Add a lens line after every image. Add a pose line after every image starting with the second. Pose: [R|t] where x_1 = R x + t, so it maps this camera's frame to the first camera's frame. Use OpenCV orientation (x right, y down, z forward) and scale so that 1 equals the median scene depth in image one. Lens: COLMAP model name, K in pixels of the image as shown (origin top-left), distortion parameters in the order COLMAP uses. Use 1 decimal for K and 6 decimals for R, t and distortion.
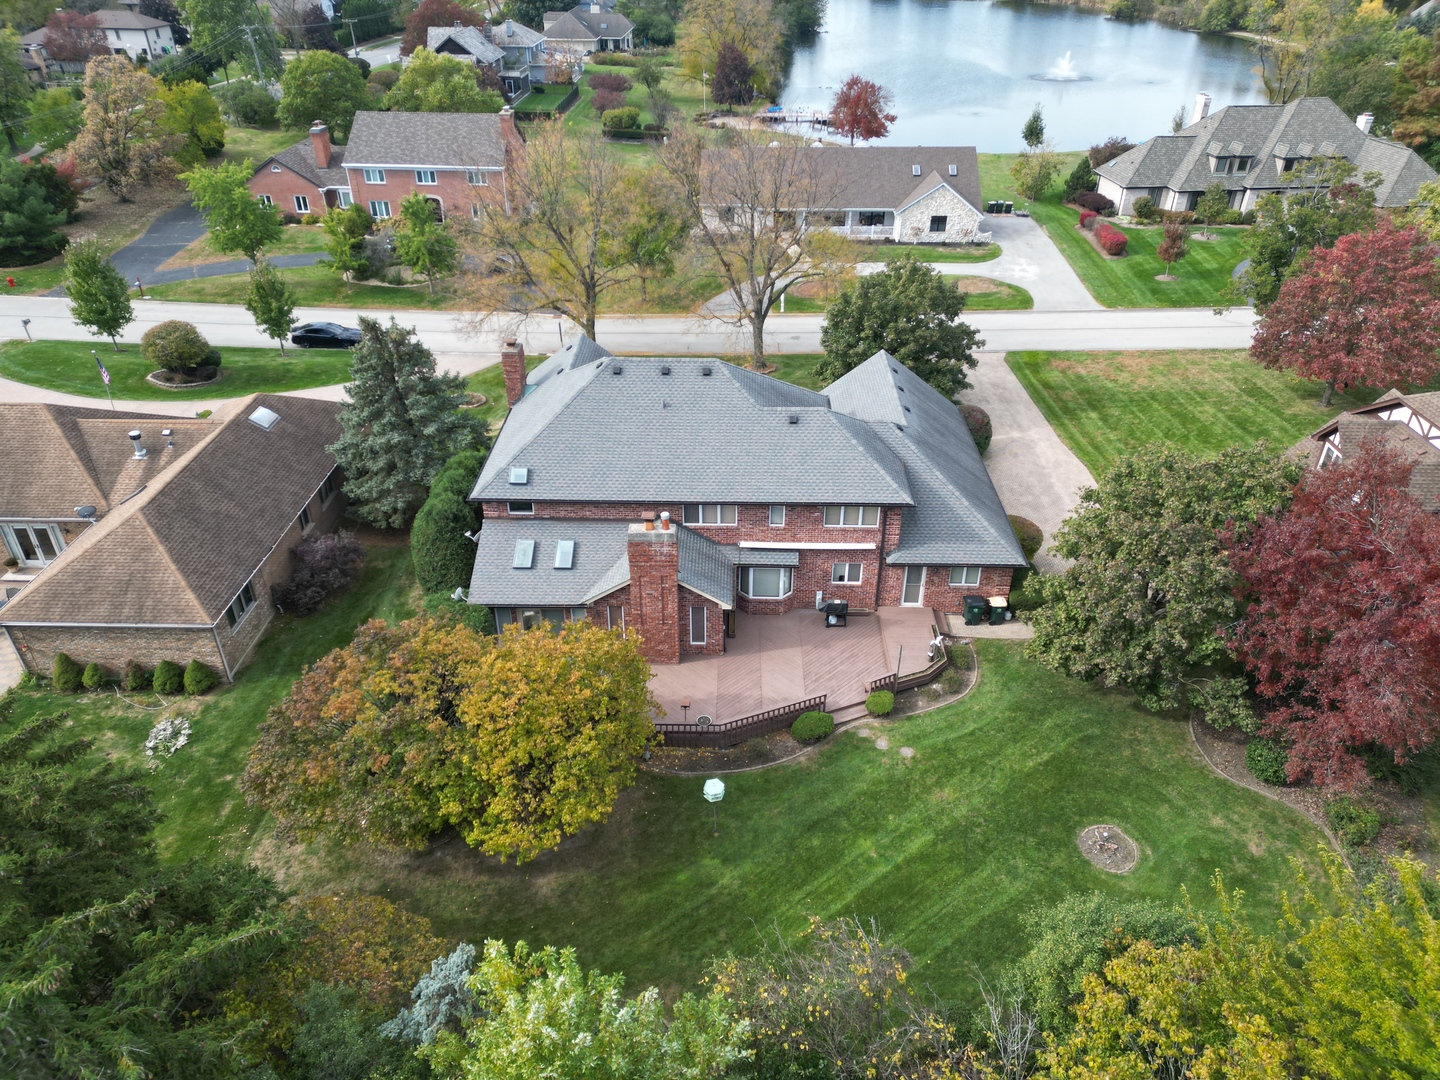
lens RADIAL K [[994.6, 0, 721.8], [0, 994.6, 541.6], [0, 0, 1]] dist [0.083592, -0.072055]
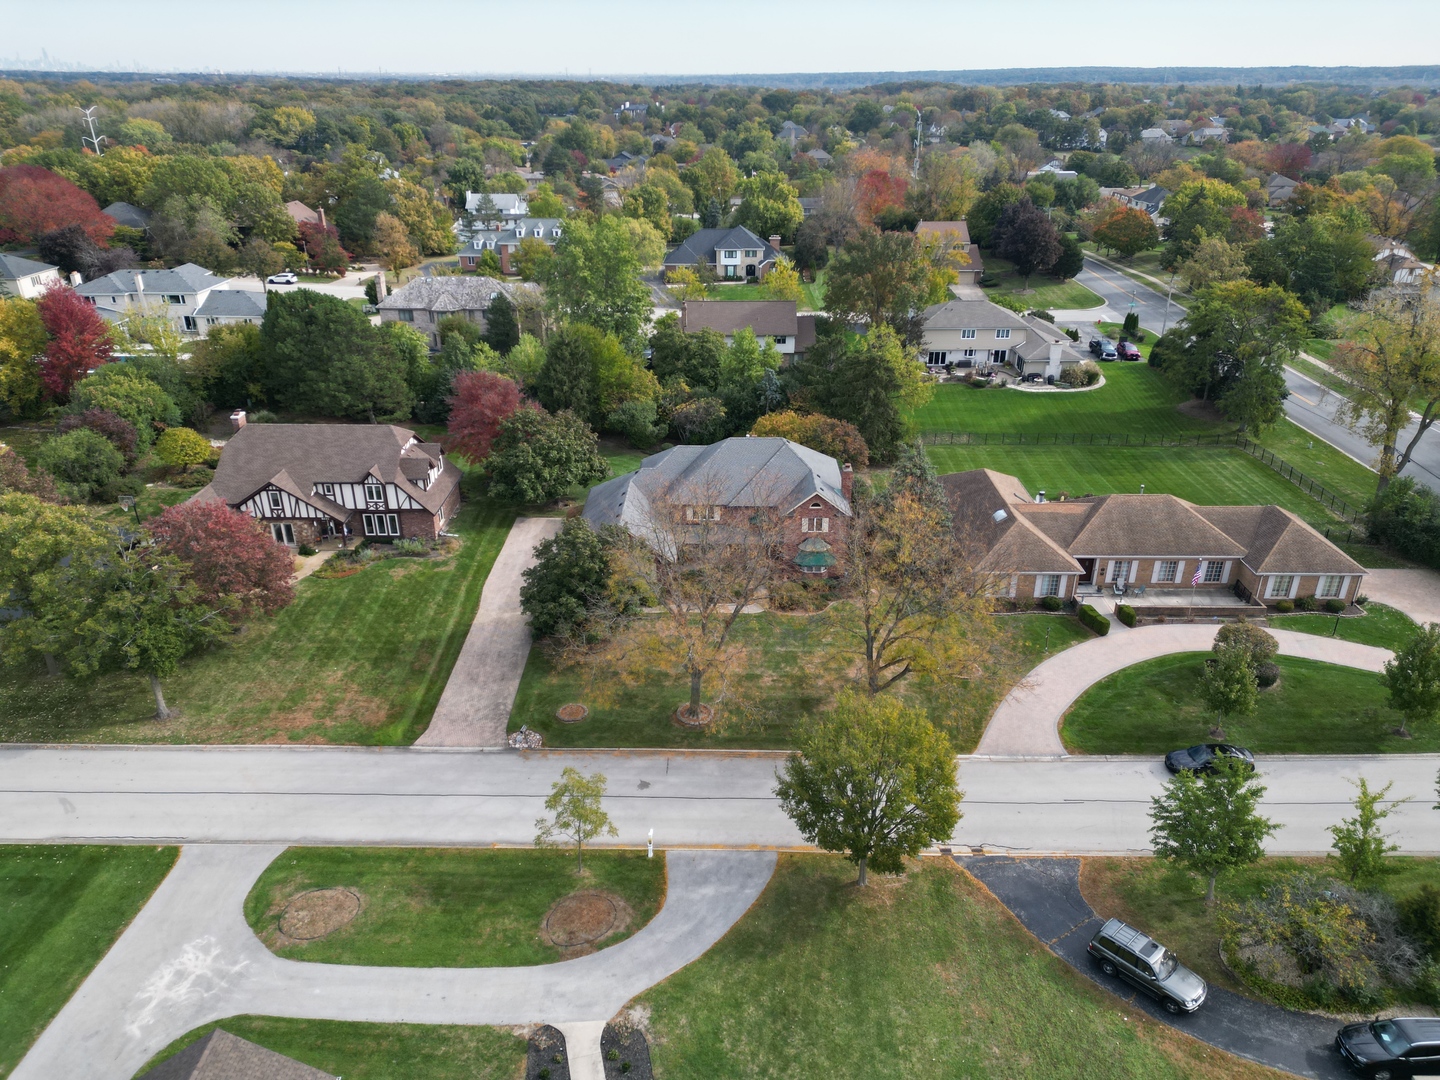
lens RADIAL K [[994.6, 0, 721.8], [0, 994.6, 541.6], [0, 0, 1]] dist [0.083592, -0.072055]
pose [[-0.999897, 0.006060, -0.013006, 0.029004], [-0.007516, 0.550961, 0.834497, -1.318829], [0.012223, 0.834509, -0.550859, 1.721239]]
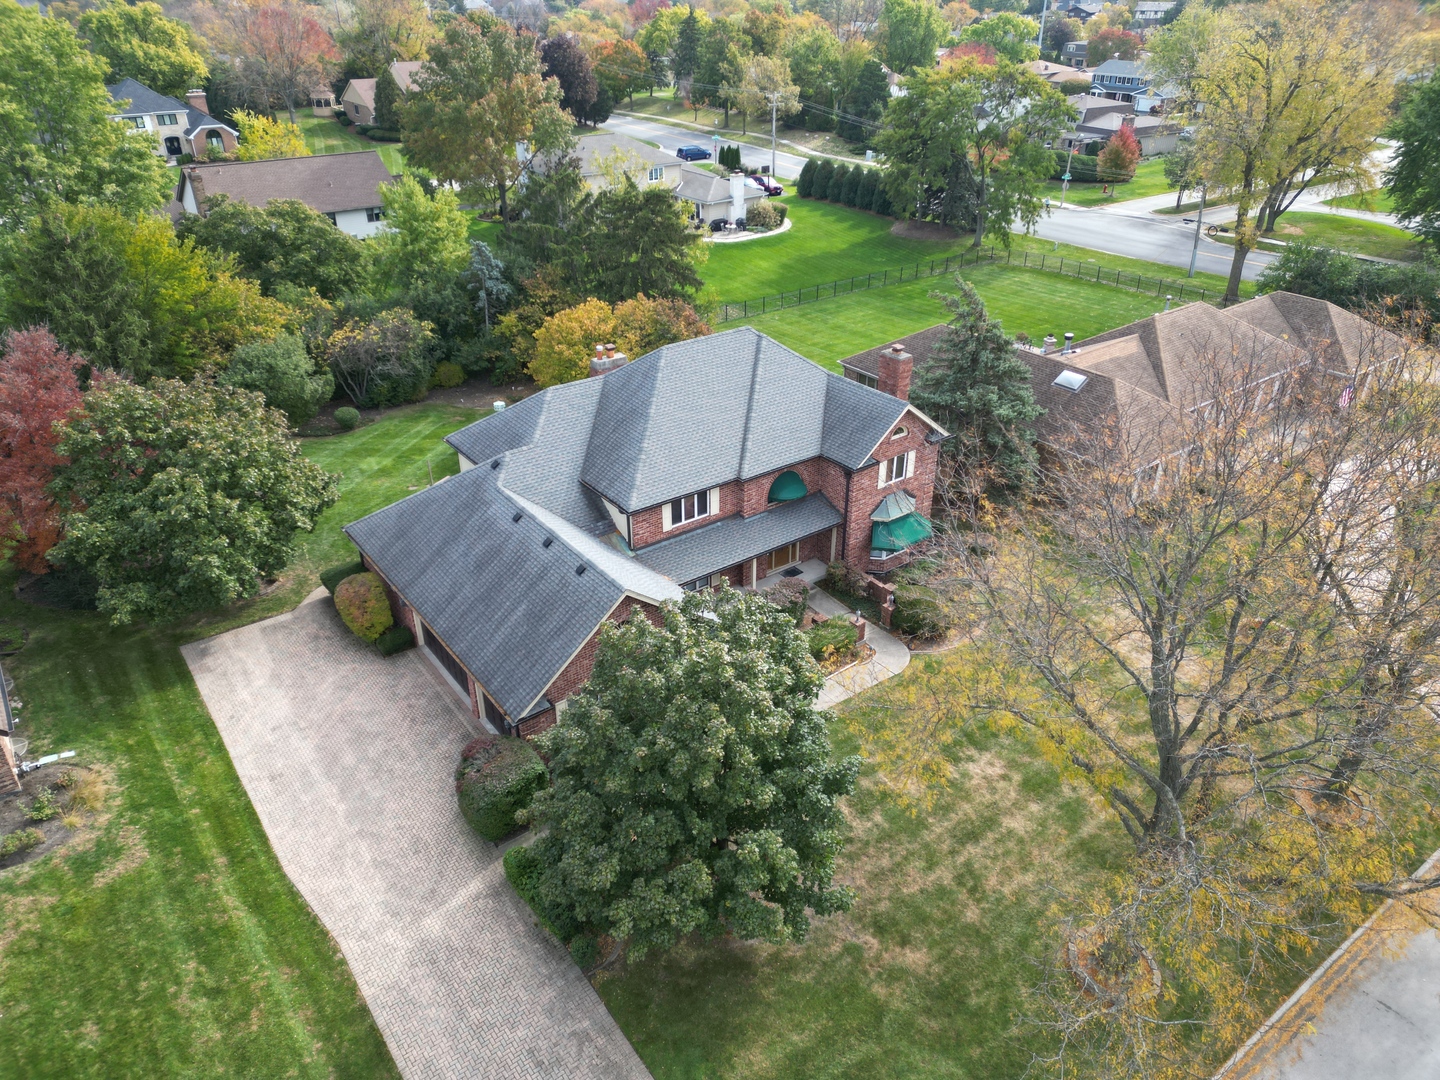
lens RADIAL K [[994.6, 0, 721.8], [0, 994.6, 541.6], [0, 0, 1]] dist [0.083592, -0.072055]
pose [[-0.789451, 0.305259, -0.532526, 0.403870], [-0.320024, 0.535631, 0.781463, -0.663516], [0.523786, 0.787348, -0.325164, 1.136967]]
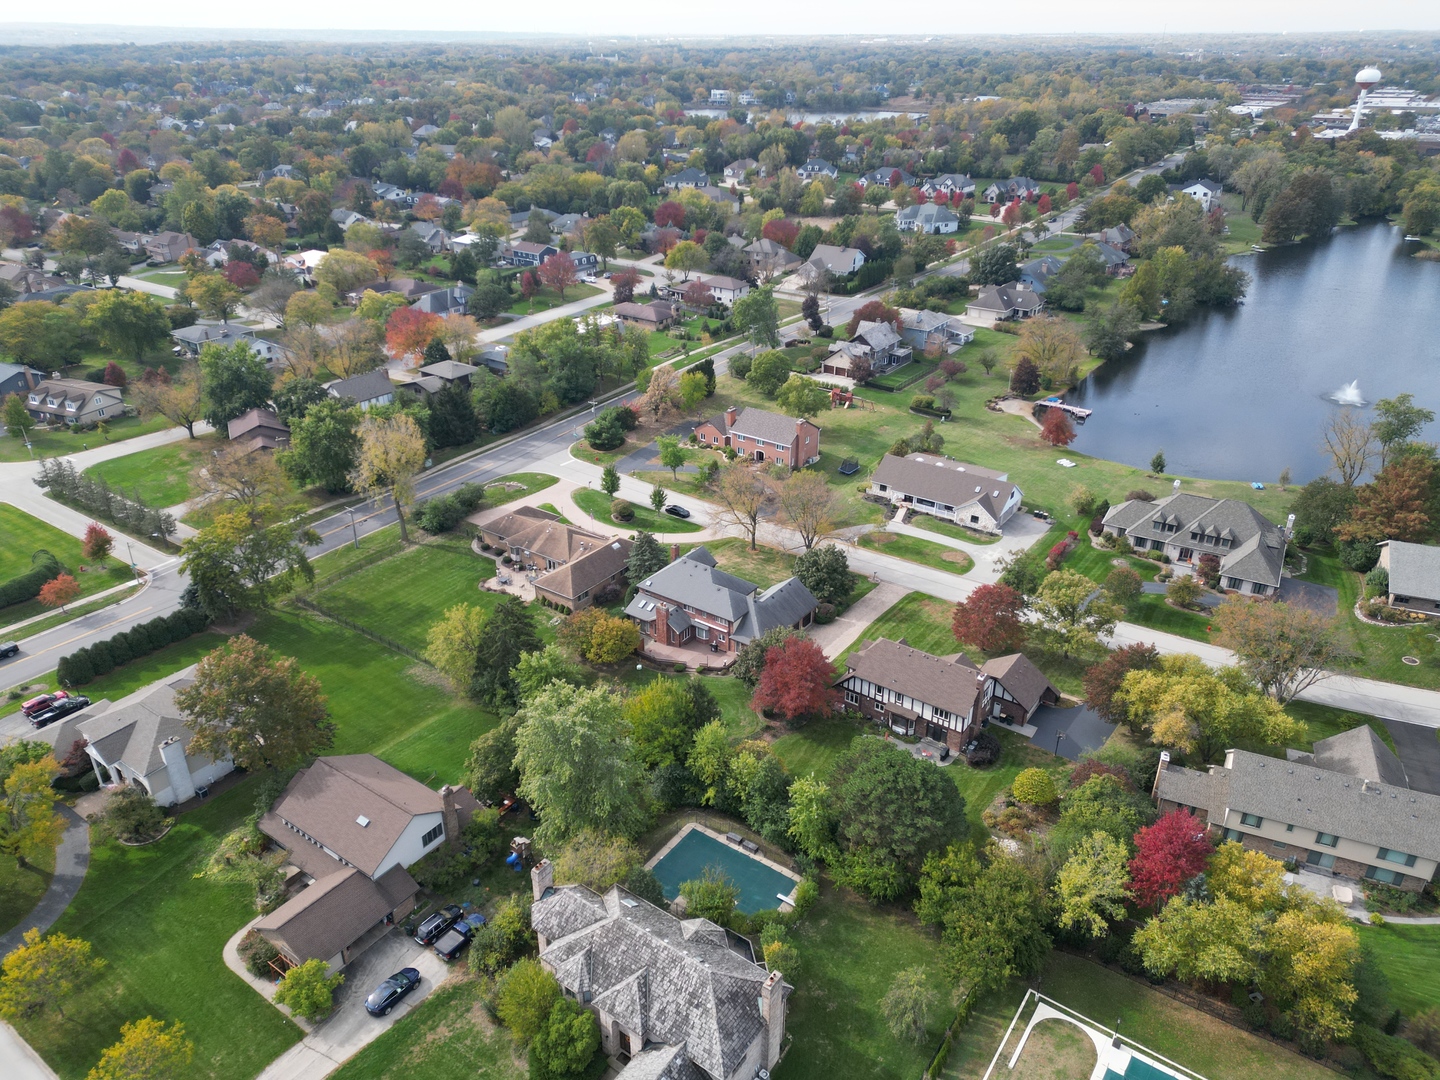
lens RADIAL K [[994.6, 0, 721.8], [0, 994.6, 541.6], [0, 0, 1]] dist [0.083592, -0.072055]
pose [[0.826929, 0.254840, -0.501243, 1.311727], [-0.297641, 0.954661, -0.005670, -0.197172], [0.477073, 0.153879, 0.865288, -1.491133]]
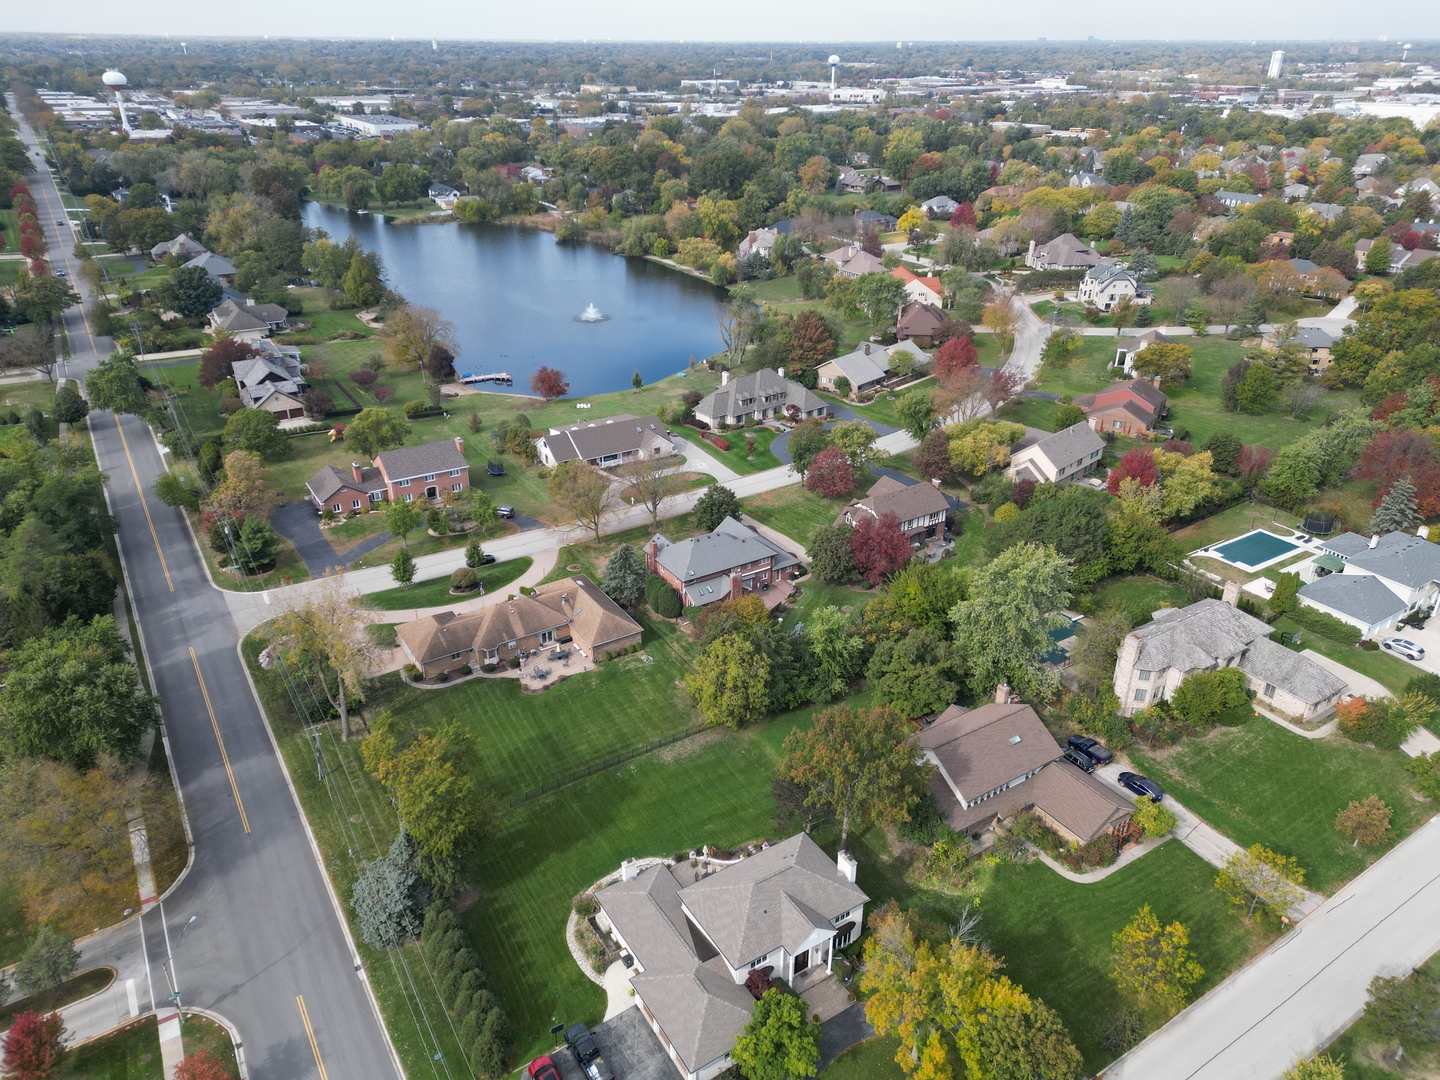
lens RADIAL K [[994.6, 0, 721.8], [0, 994.6, 541.6], [0, 0, 1]] dist [0.083592, -0.072055]
pose [[0.830495, -0.244758, 0.500372, -1.431308], [0.289459, 0.957112, -0.012258, -0.072624], [-0.475912, 0.155017, 0.865724, -1.708535]]
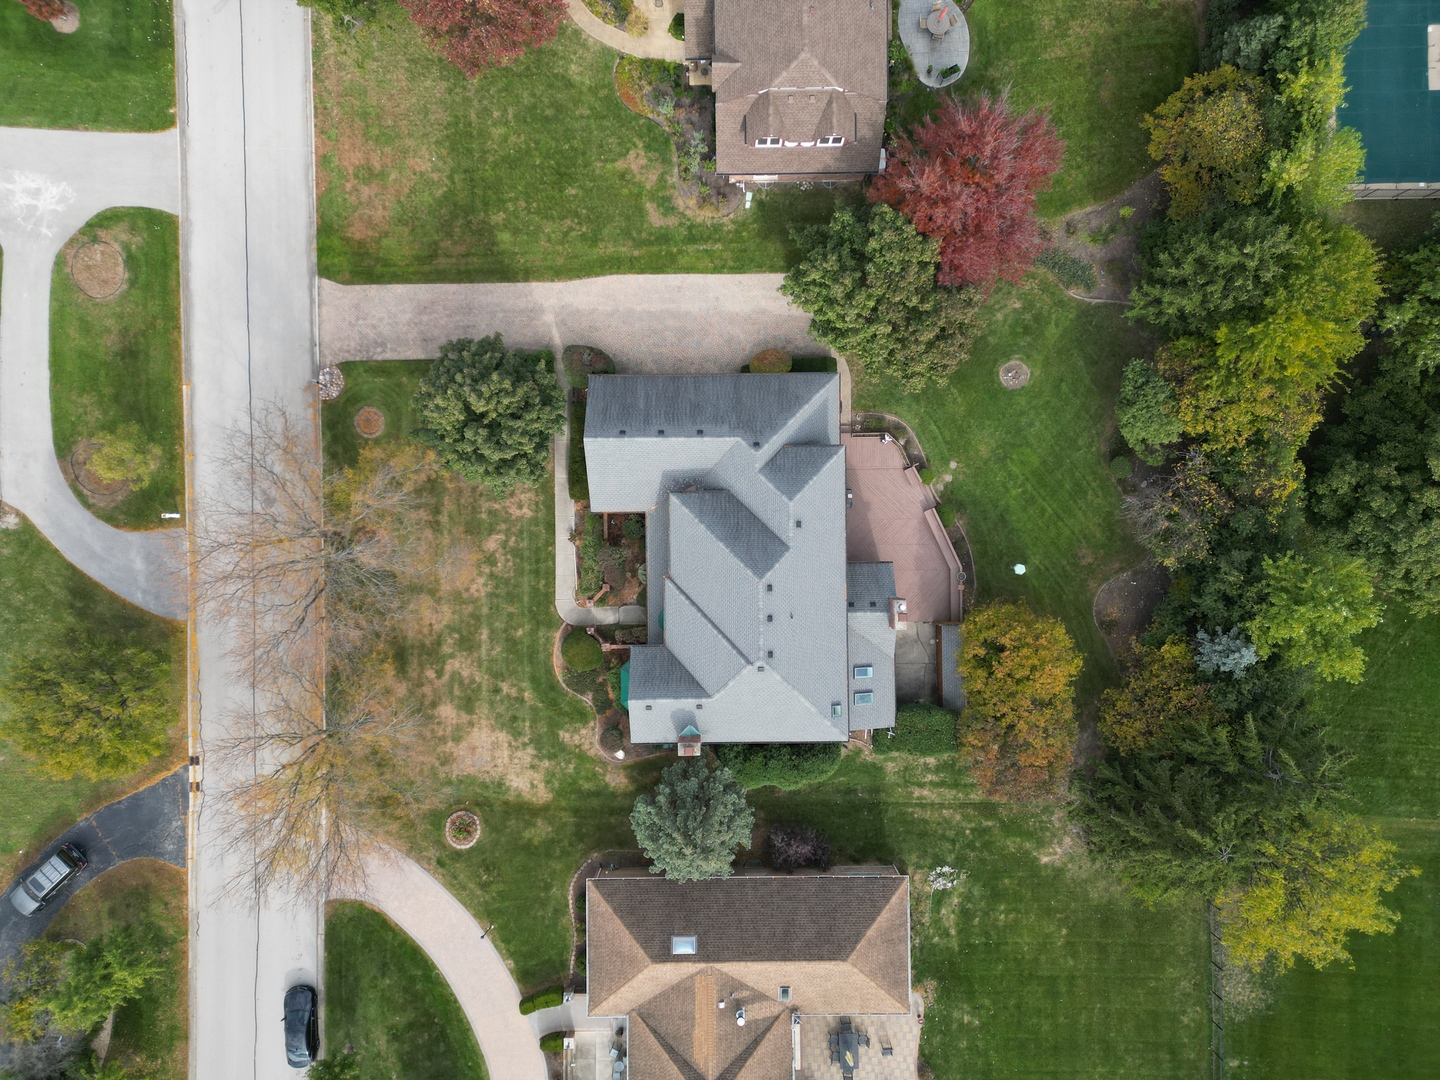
lens RADIAL K [[994.6, 0, 721.8], [0, 994.6, 541.6], [0, 0, 1]] dist [0.083592, -0.072055]
pose [[-0.030090, -0.999547, 0.000500, 0.037251], [0.523263, -0.015326, 0.852034, -1.018573], [-0.851640, 0.025900, 0.523487, 0.265122]]
